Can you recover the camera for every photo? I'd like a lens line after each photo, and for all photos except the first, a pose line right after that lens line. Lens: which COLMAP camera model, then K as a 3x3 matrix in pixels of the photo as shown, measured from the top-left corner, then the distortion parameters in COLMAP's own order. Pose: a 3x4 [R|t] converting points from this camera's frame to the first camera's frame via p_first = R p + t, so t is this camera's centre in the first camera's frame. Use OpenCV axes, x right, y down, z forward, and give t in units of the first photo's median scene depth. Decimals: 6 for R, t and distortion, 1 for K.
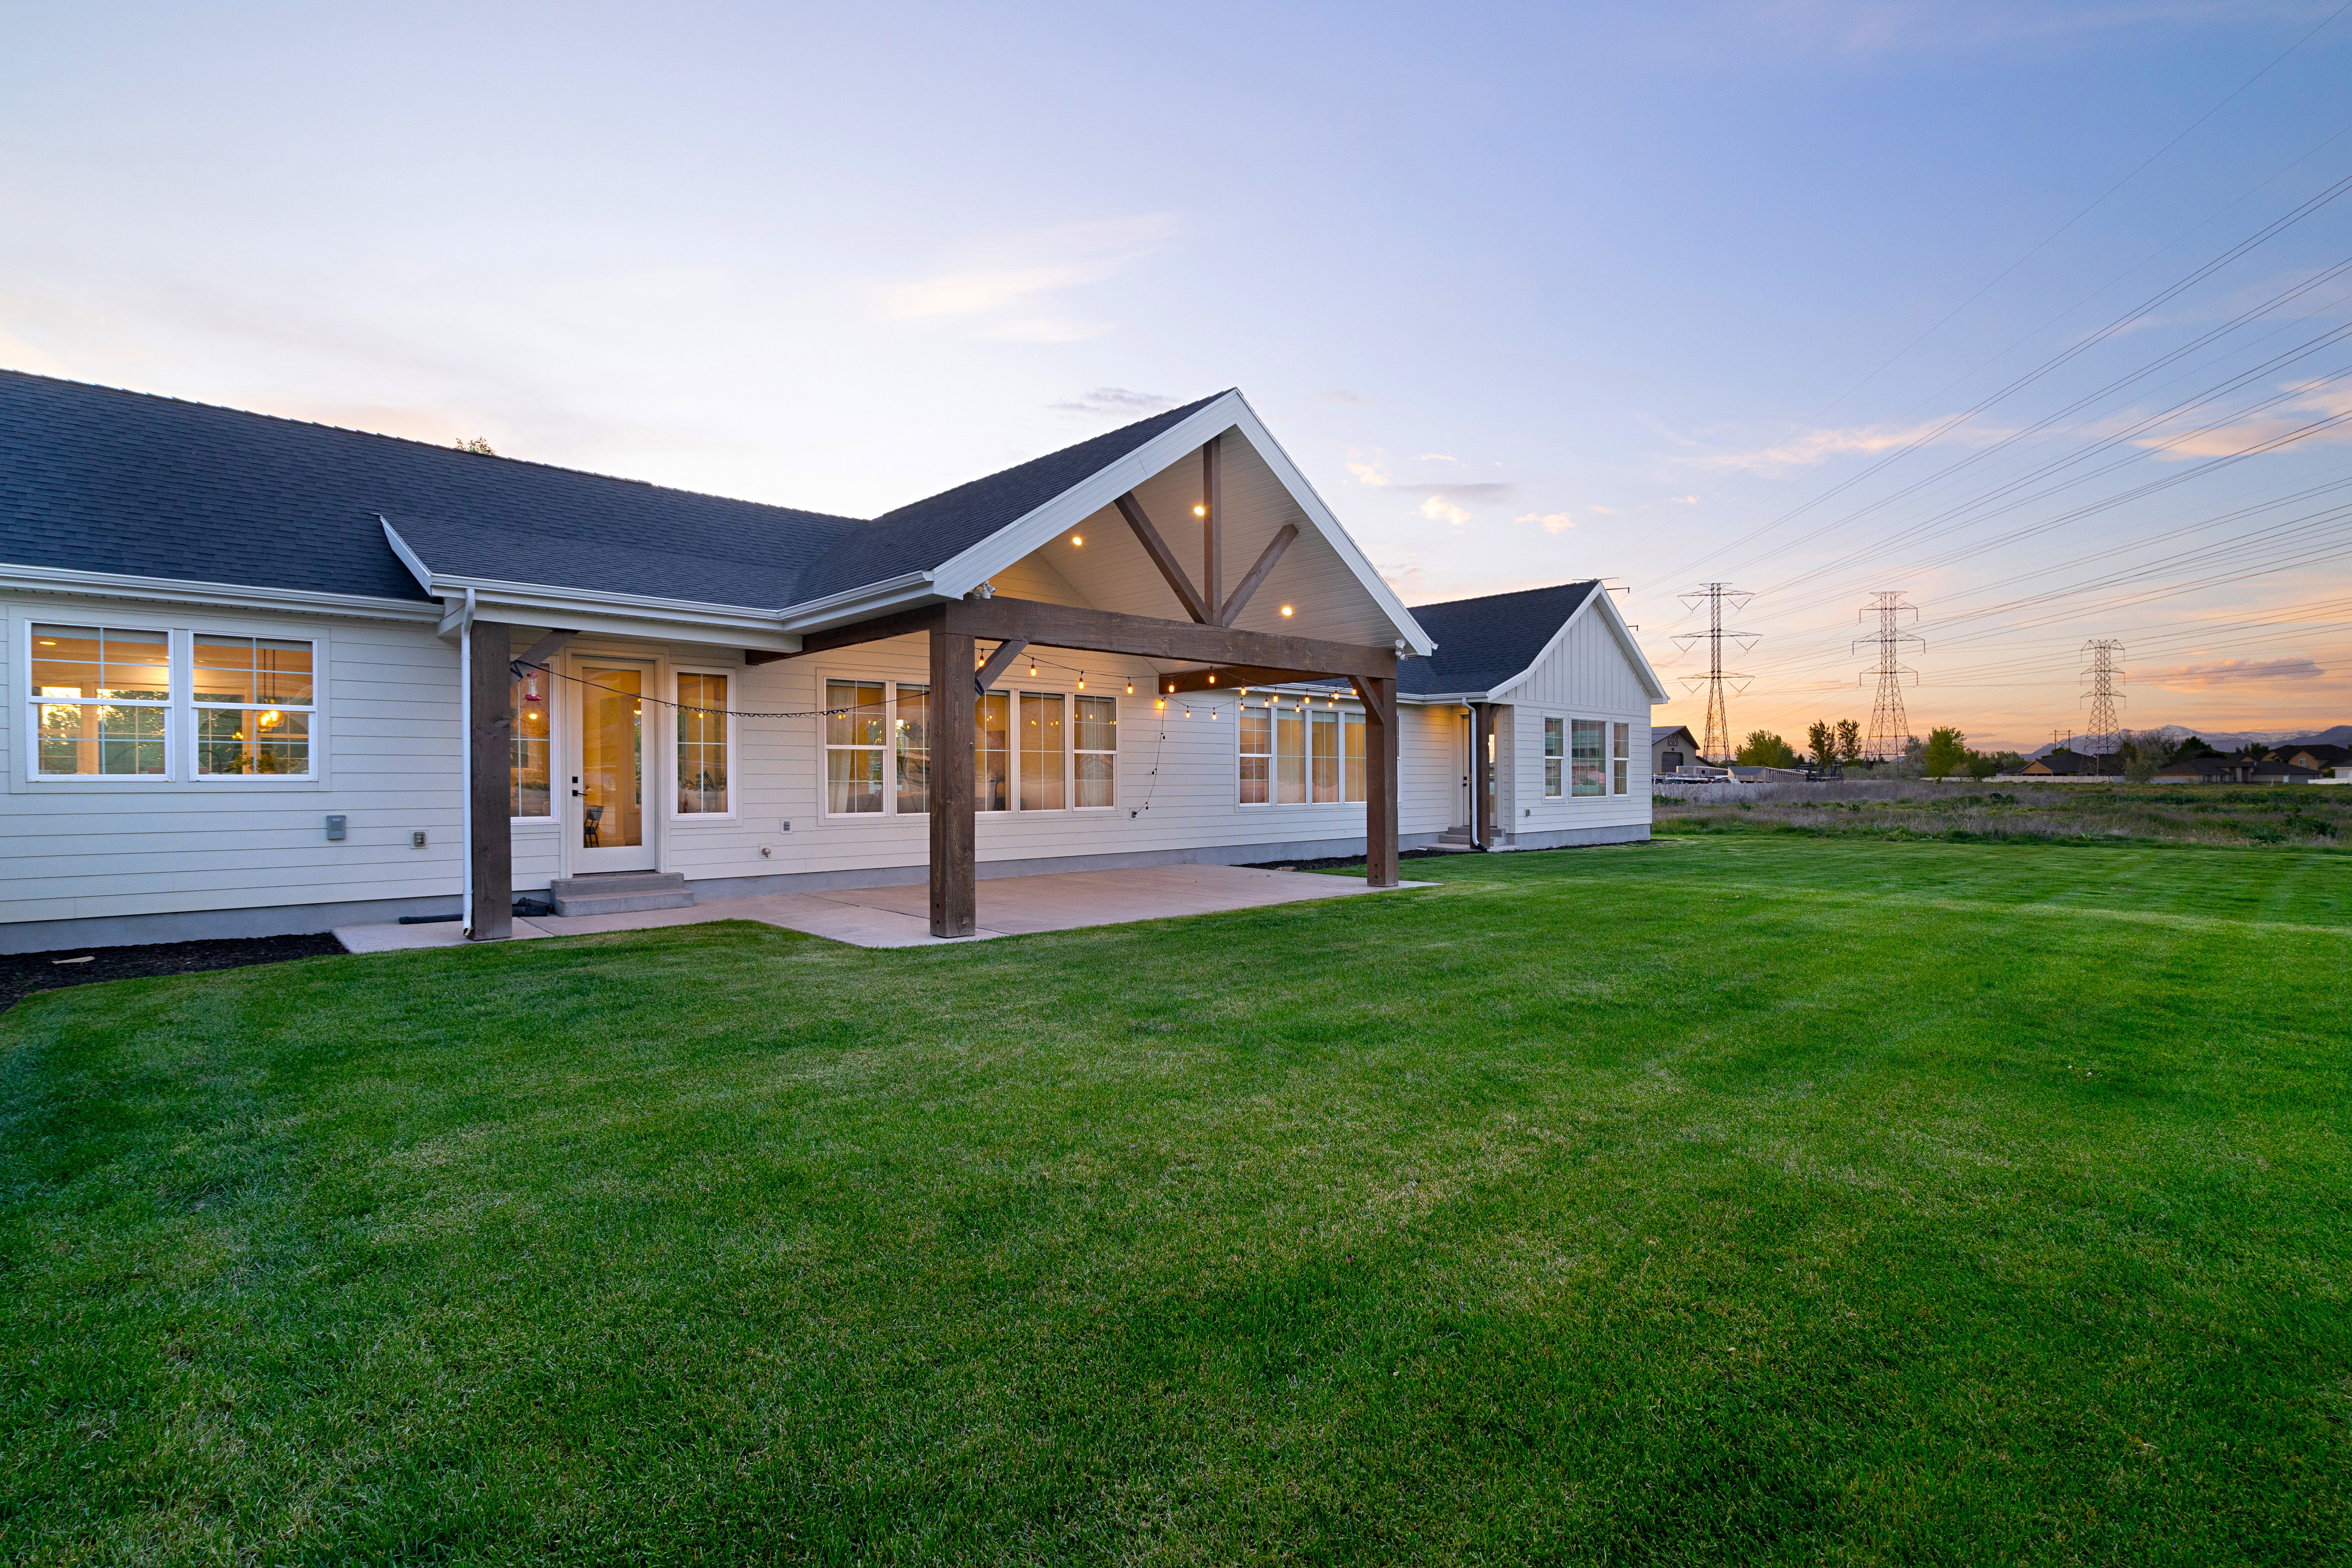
lens RADIAL K [[1083.0, 0, 1197.0], [0, 1083.0, 783.5], [0, 0, 1]] dist [-0.009104, 0.002383]
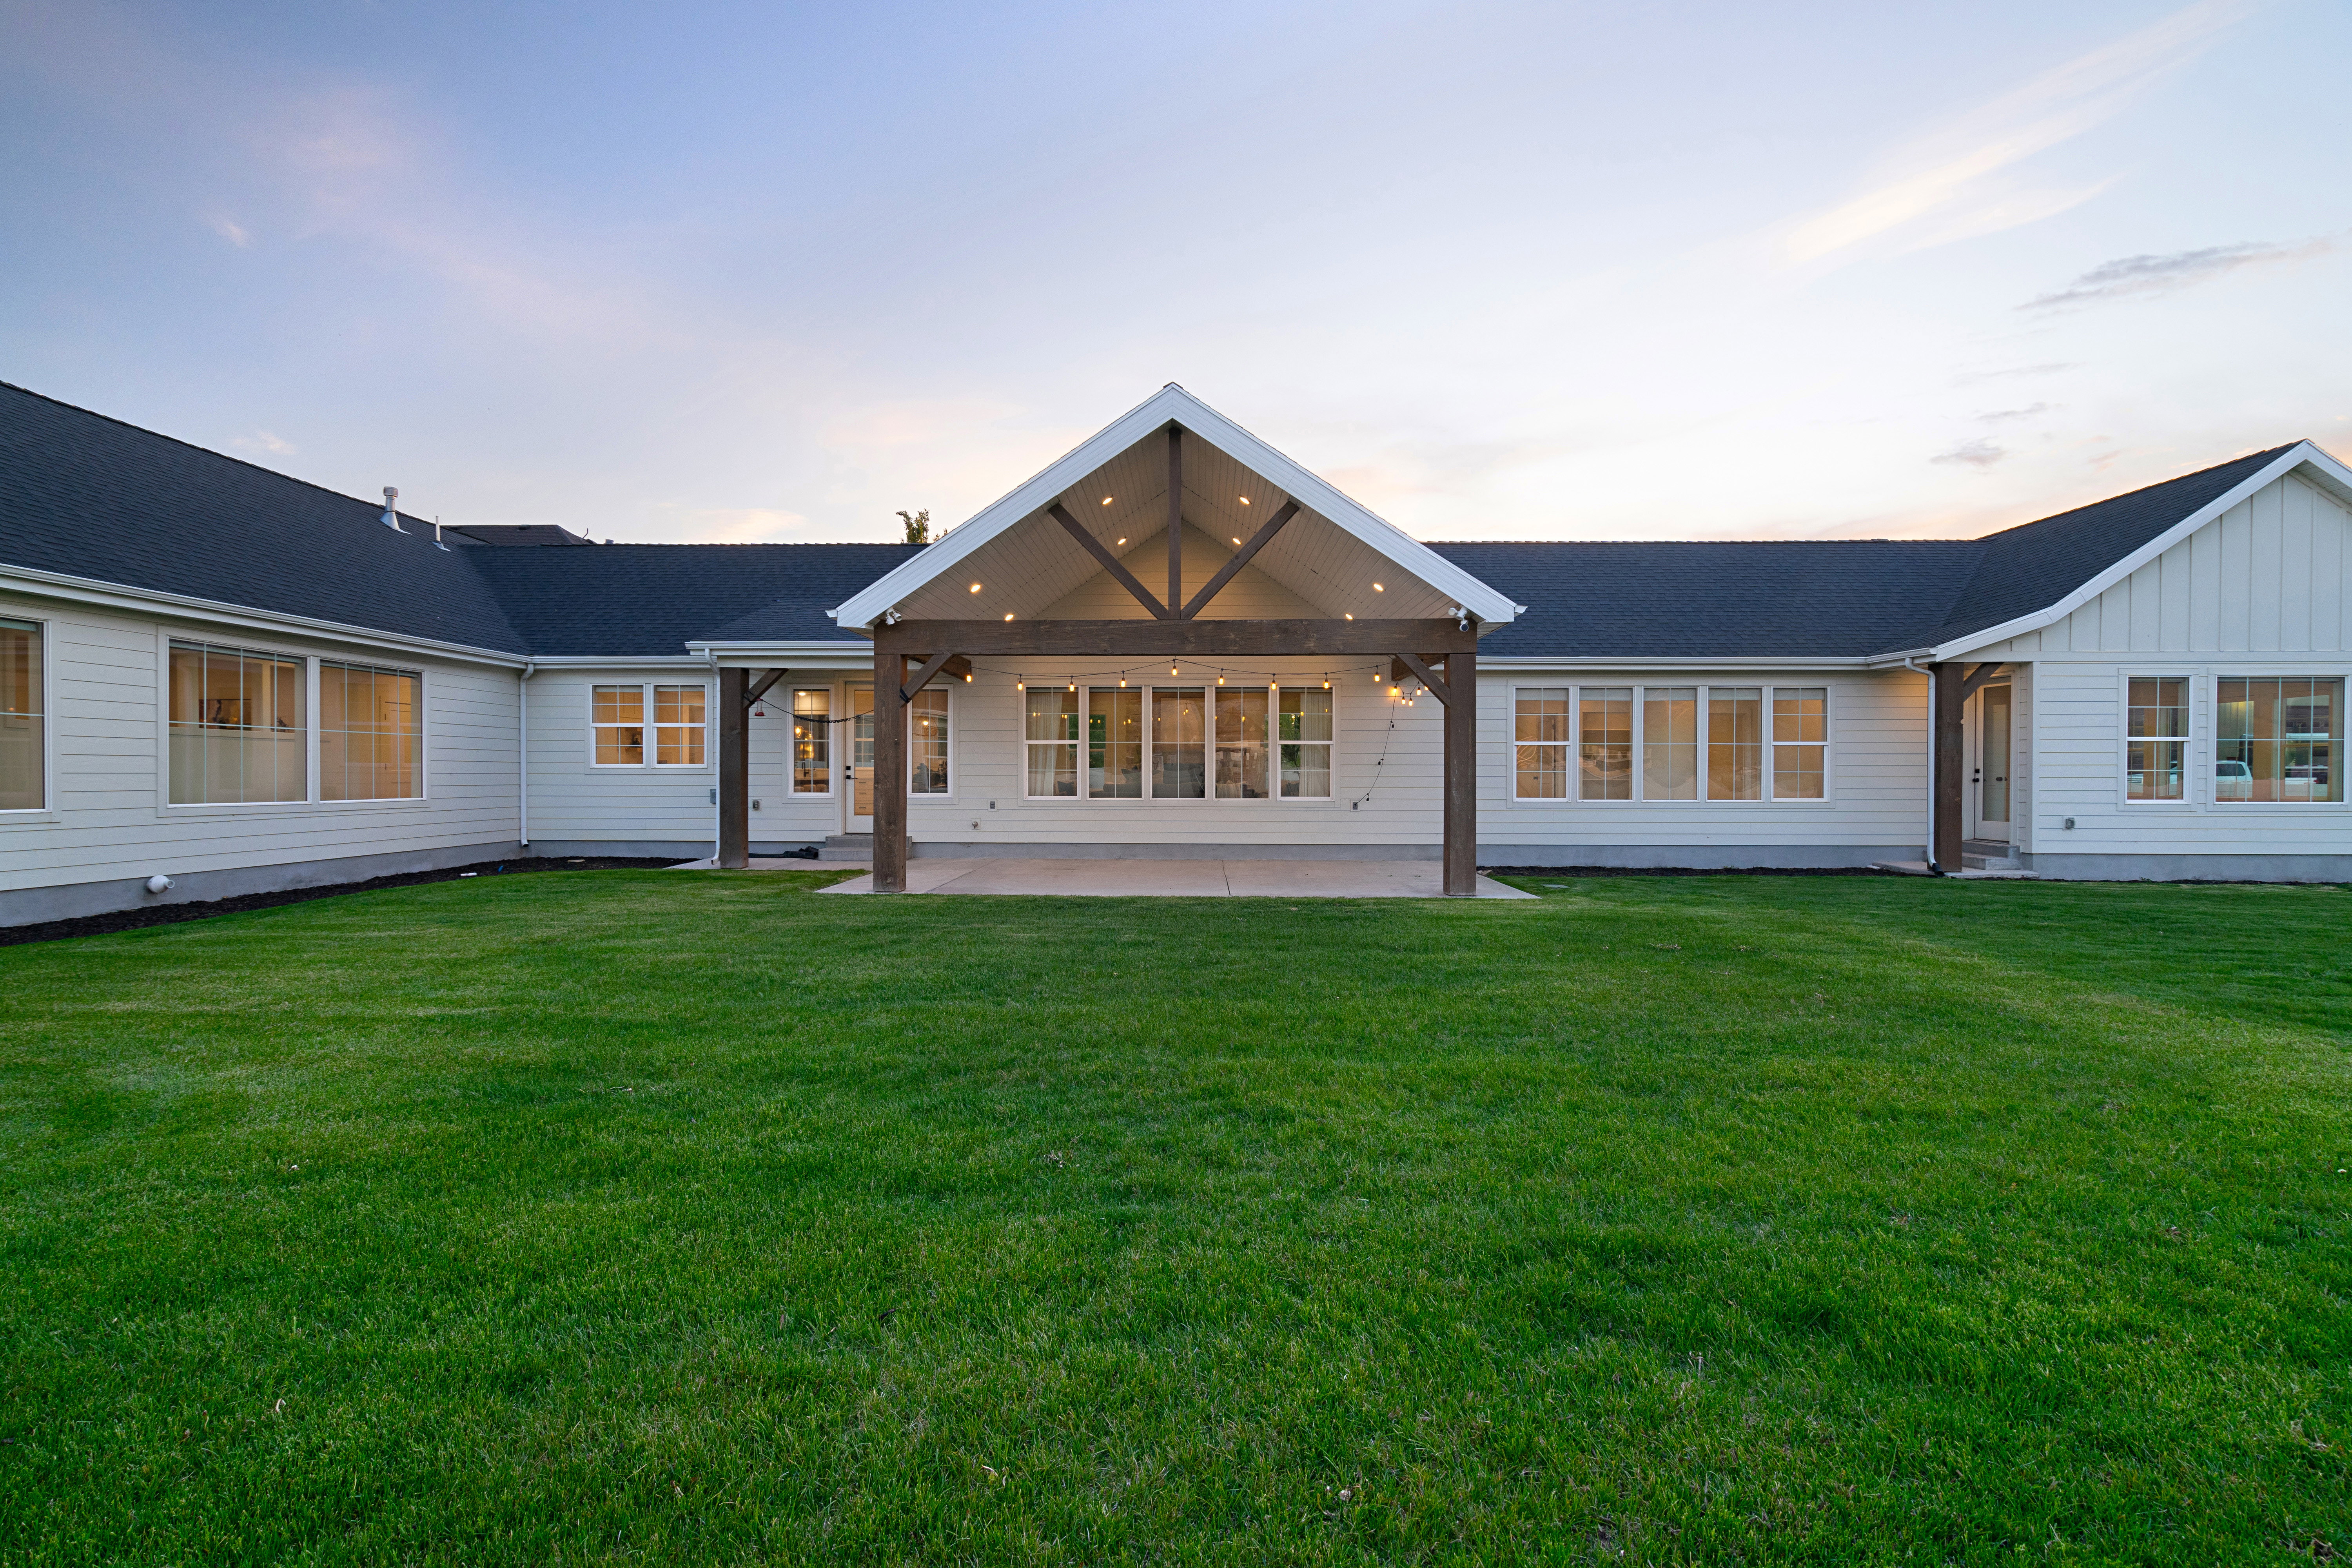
lens RADIAL K [[1082.9, 0, 1196.0], [0, 1082.9, 780.7], [0, 0, 1]] dist [-0.009104, 0.002383]
pose [[0.703070, 0.011014, -0.711036, 0.645985], [-0.006753, 0.999938, 0.008811, -0.002290], [0.711089, -0.001393, 0.703101, 0.252442]]
